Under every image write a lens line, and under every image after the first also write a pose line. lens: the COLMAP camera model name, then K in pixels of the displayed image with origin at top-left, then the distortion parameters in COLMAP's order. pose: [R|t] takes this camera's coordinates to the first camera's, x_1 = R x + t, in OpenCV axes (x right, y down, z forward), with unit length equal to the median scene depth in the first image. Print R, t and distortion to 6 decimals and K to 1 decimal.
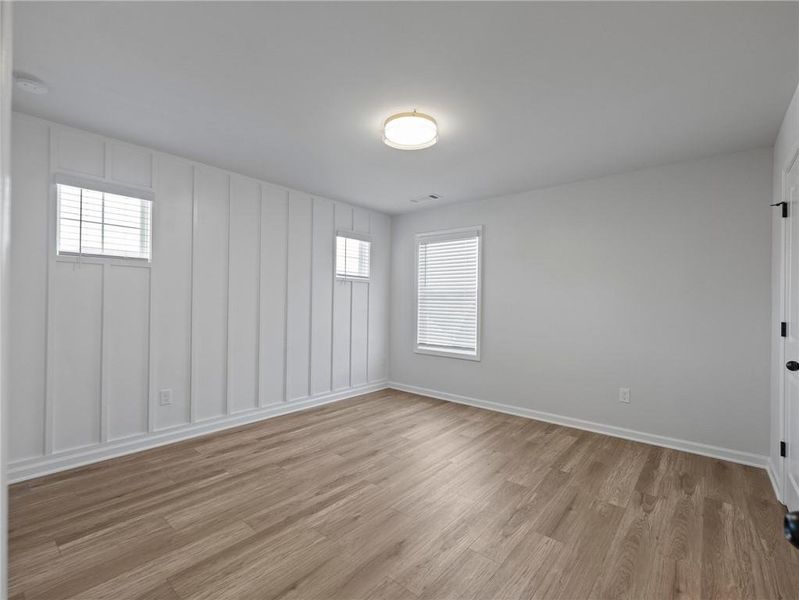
lens RADIAL K [[370.8, 0, 399.3], [0, 370.8, 300.6], [0, 0, 1]] dist [0.000454, 0.001021]
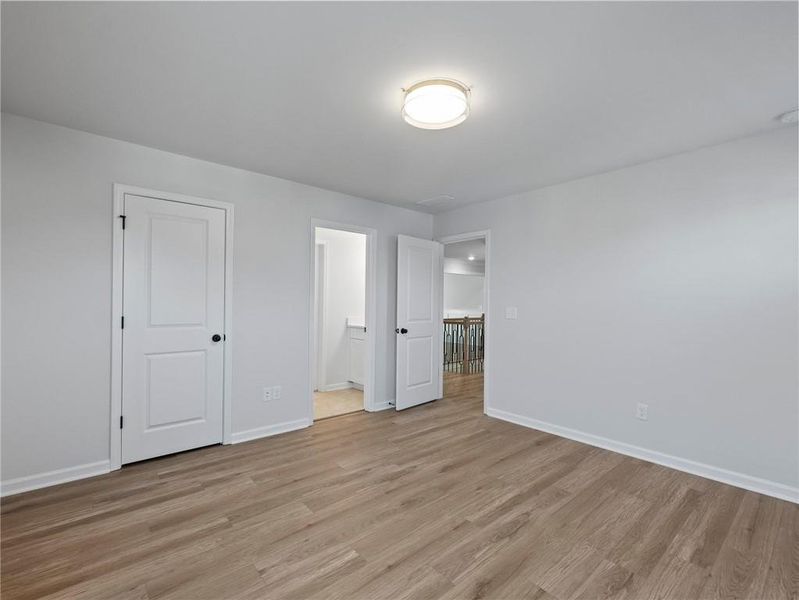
lens RADIAL K [[370.8, 0, 399.4], [0, 370.8, 302.2], [0, 0, 1]] dist [0.000454, 0.001021]
pose [[-0.986461, -0.024147, 0.162208, -0.036944], [-0.025075, 0.999679, -0.003676, -0.005790], [-0.162067, -0.007694, -0.986750, 1.939536]]
